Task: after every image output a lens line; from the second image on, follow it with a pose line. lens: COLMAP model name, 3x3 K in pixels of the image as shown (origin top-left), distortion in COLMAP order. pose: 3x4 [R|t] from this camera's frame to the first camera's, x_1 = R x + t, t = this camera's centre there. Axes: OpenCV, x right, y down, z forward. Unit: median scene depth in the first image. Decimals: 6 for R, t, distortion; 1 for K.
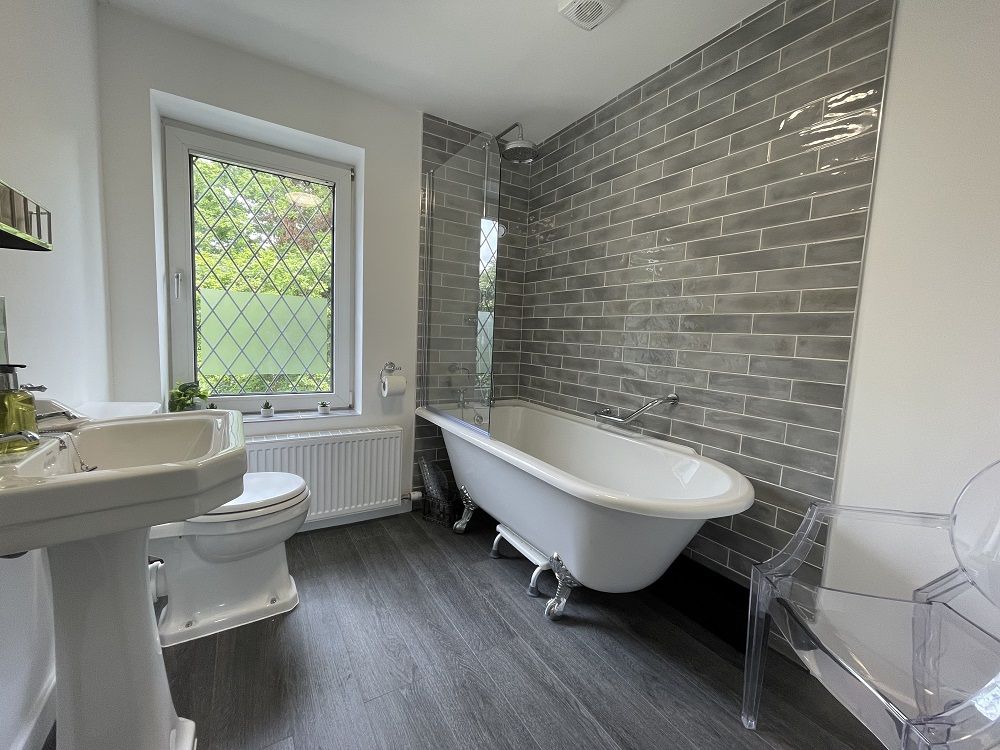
lens RADIAL K [[408.6, 0, 500.0], [0, 408.6, 375.0], [0, 0, 1]] dist [-0.000971, 0.000077]
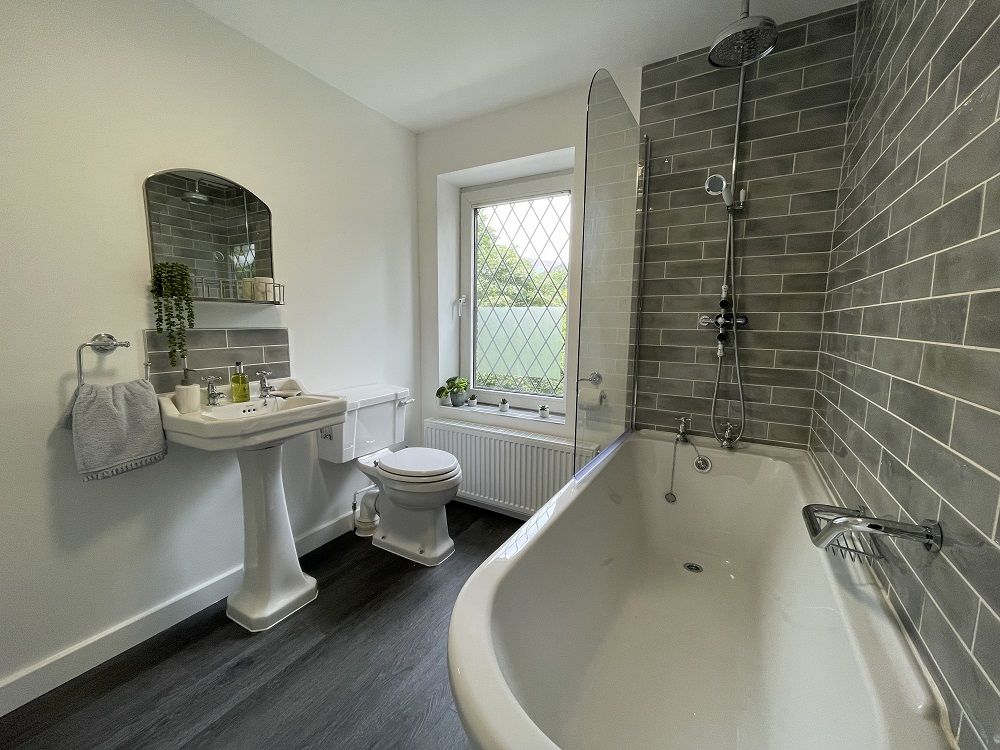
lens RADIAL K [[408.6, 0, 500.0], [0, 408.6, 375.0], [0, 0, 1]] dist [-0.000971, 0.000077]
pose [[0.465597, 0.077049, -0.881636, 0.446923], [-0.073449, 0.996130, 0.048266, -0.055957], [0.881943, 0.042283, 0.469455, 0.407348]]
